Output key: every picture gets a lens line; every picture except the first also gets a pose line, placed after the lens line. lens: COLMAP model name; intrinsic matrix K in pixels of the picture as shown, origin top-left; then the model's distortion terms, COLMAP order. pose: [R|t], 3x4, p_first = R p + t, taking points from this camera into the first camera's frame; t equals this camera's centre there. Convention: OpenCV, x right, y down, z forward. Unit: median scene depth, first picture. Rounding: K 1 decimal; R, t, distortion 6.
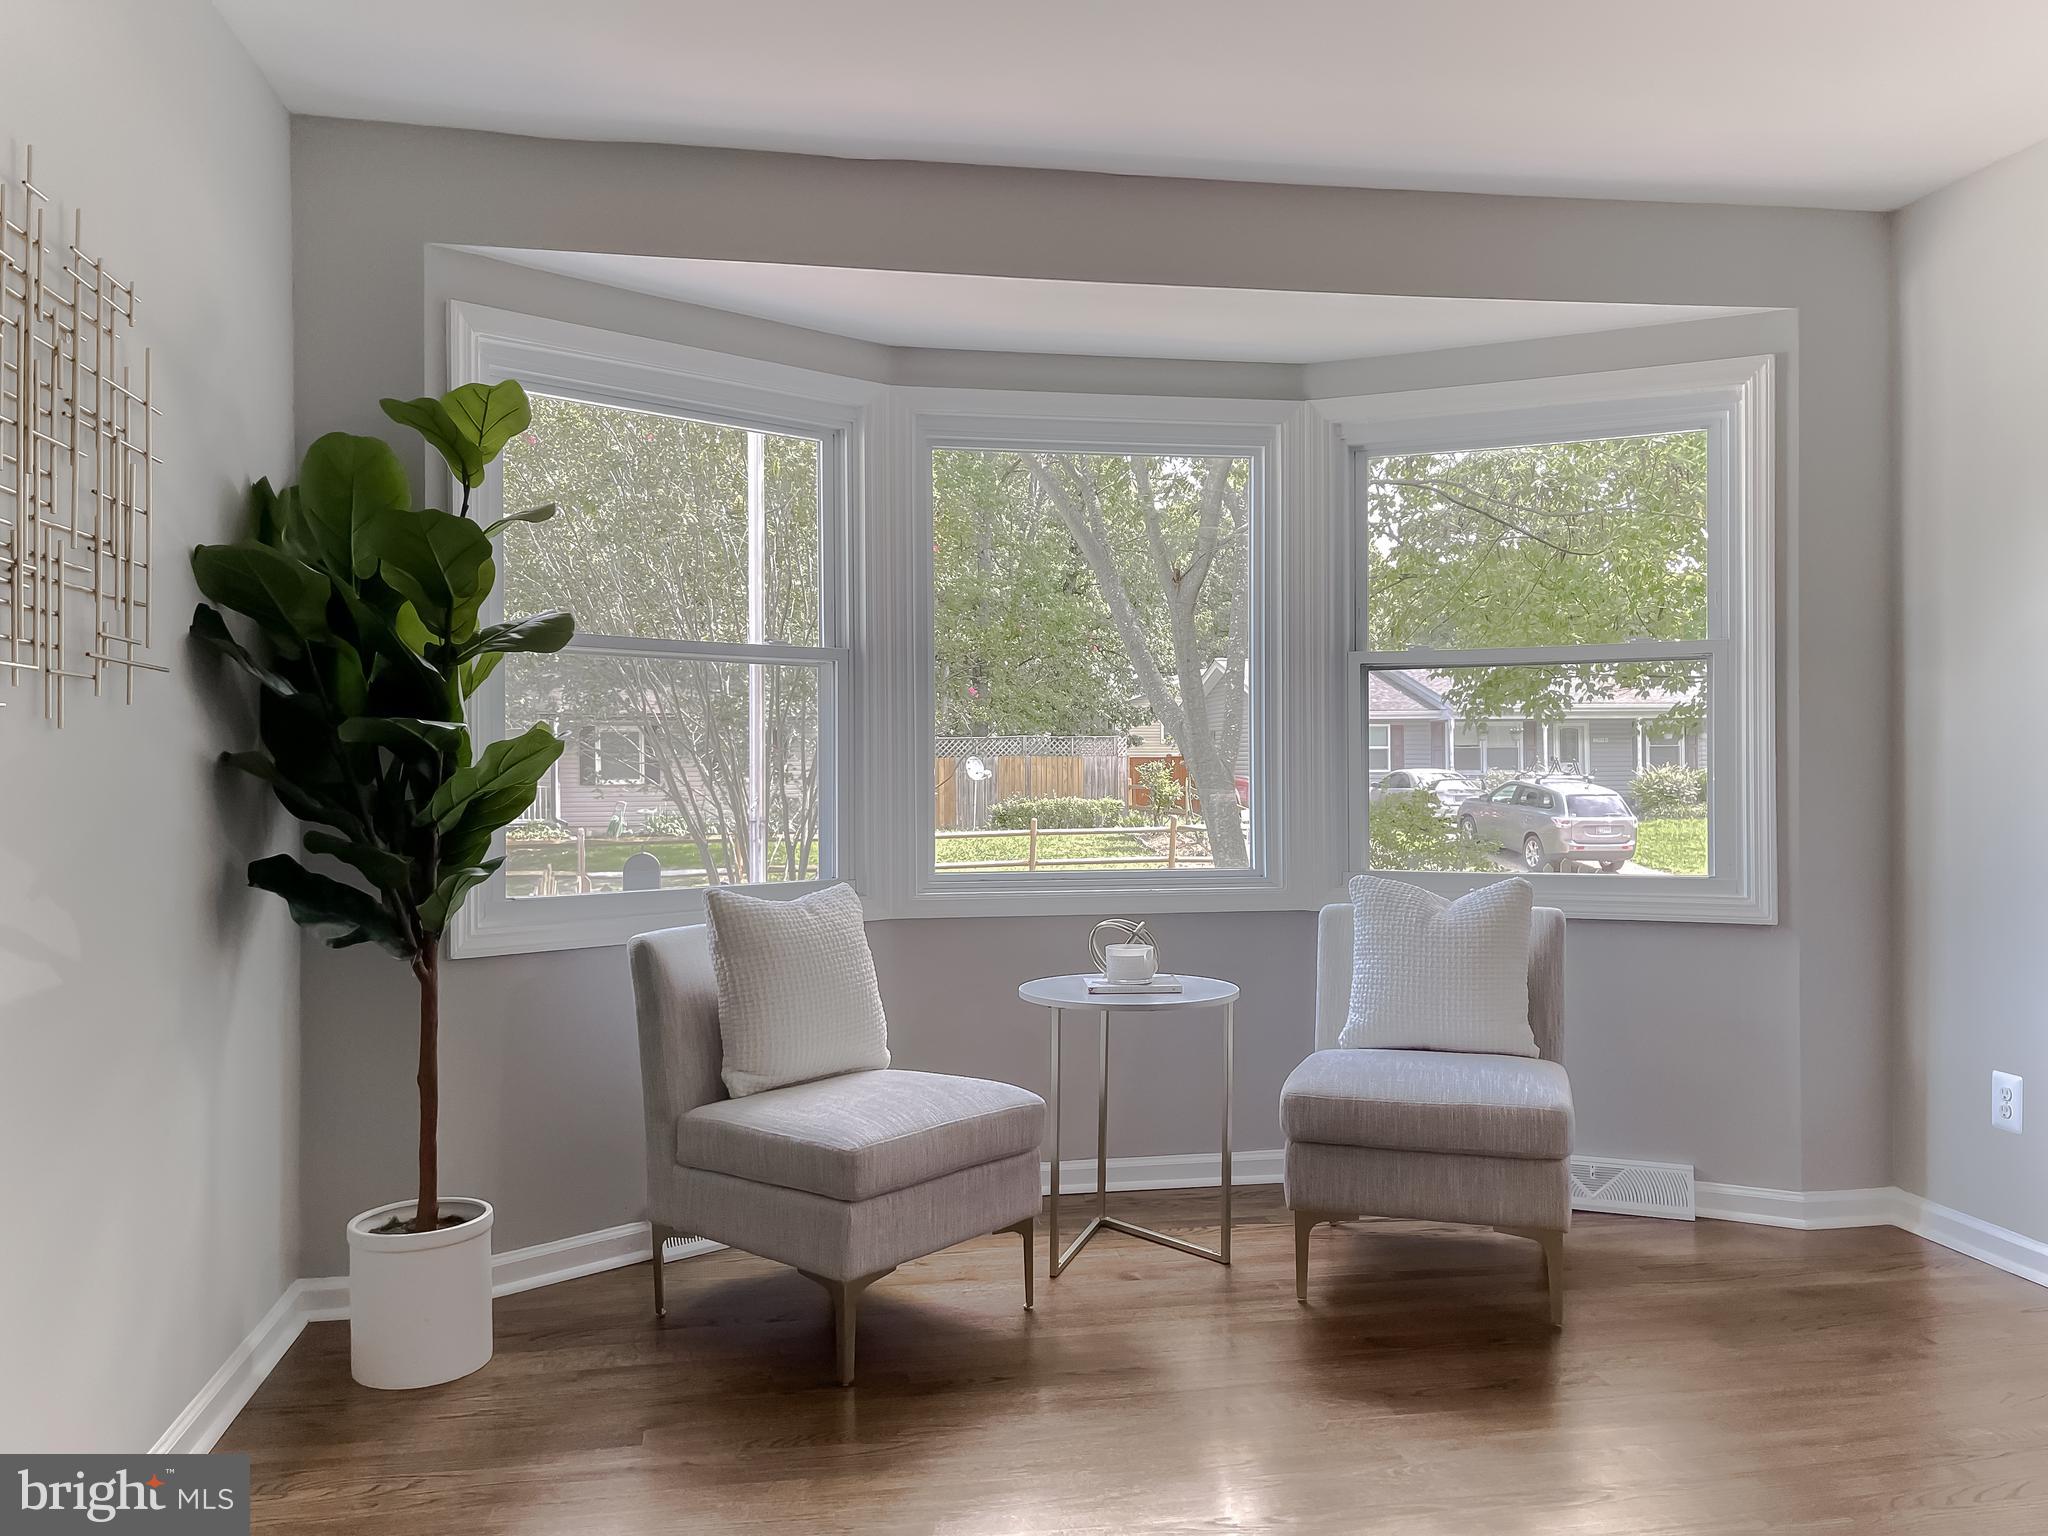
lens RADIAL K [[1603.5, 0, 987.0], [0, 1603.5, 785.6], [0, 0, 1]] dist [0.045951, -0.022687]
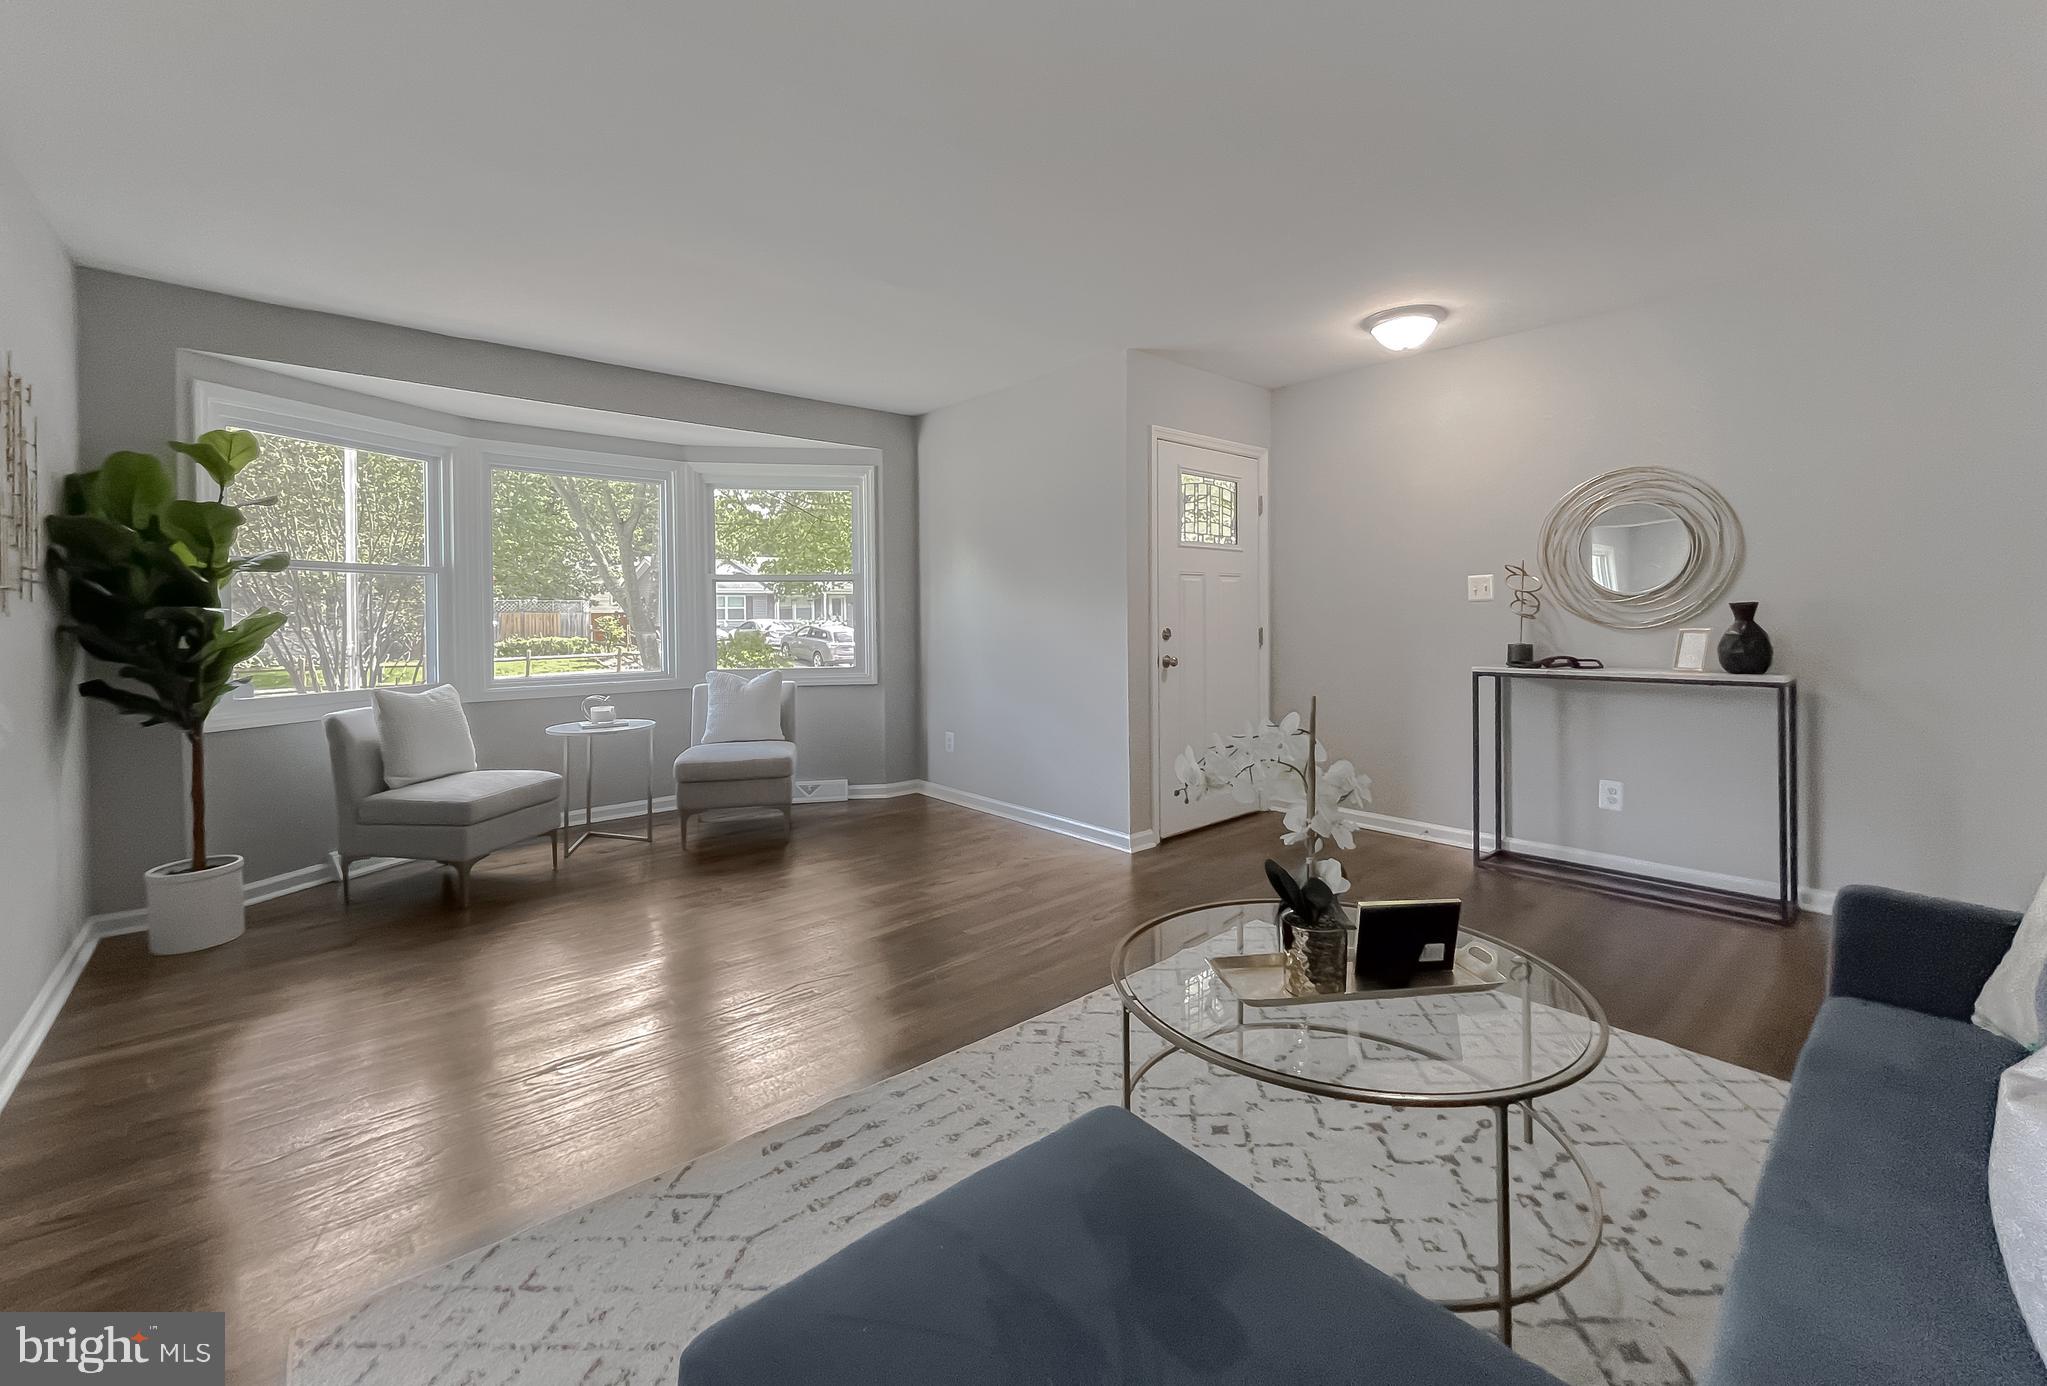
lens RADIAL K [[851.5, 0, 1028.9], [0, 851.5, 621.6], [0, 0, 1]] dist [-0.005041, 0.001053]
pose [[0.844481, -0.006085, 0.535551, -0.044822], [0.009649, 0.999946, -0.003854, -0.008333], [-0.535499, 0.008422, 0.844494, -0.327941]]
